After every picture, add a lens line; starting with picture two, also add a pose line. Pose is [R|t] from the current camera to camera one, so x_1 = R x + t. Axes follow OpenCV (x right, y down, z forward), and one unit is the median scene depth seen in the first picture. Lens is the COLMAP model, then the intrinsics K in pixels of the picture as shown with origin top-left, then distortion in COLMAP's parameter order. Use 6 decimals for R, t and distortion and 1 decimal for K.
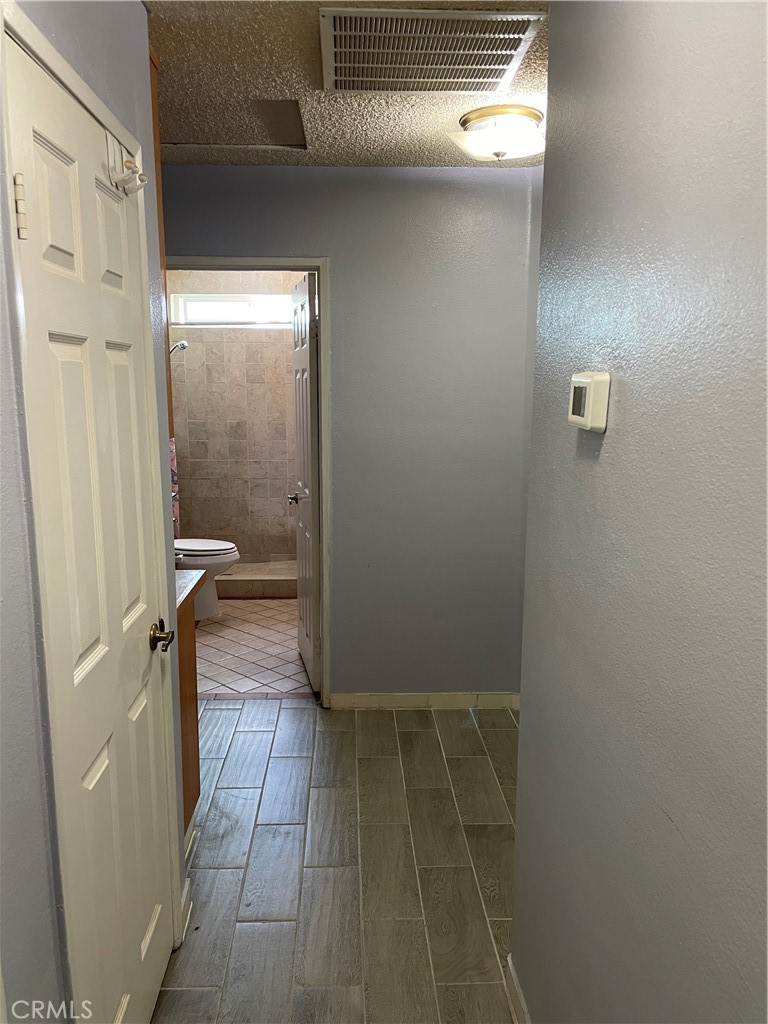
lens RADIAL K [[788.1, 0, 382.5], [0, 788.1, 517.6], [0, 0, 1]] dist [0.068314, -0.085741]
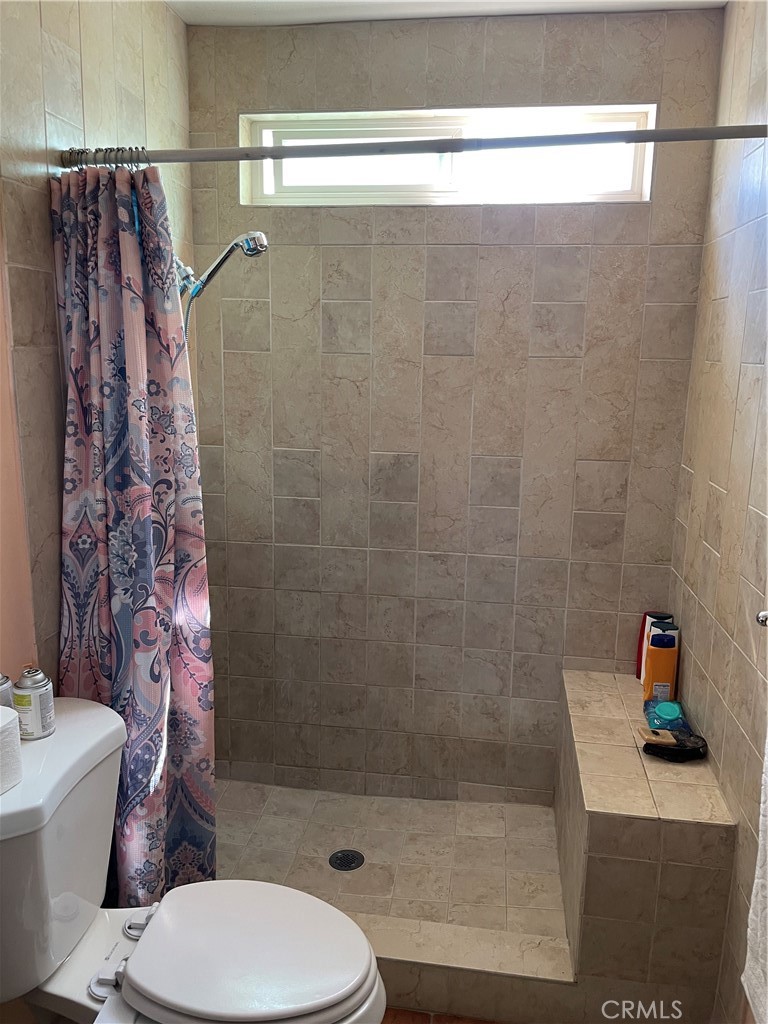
lens RADIAL K [[788.1, 0, 381.9], [0, 788.1, 509.2], [0, 0, 1]] dist [0.068314, -0.085741]
pose [[0.981606, 0.053394, -0.183298, -0.117367], [-0.048746, 0.998367, 0.029778, -0.105743], [0.184588, -0.020296, 0.982606, 0.616839]]
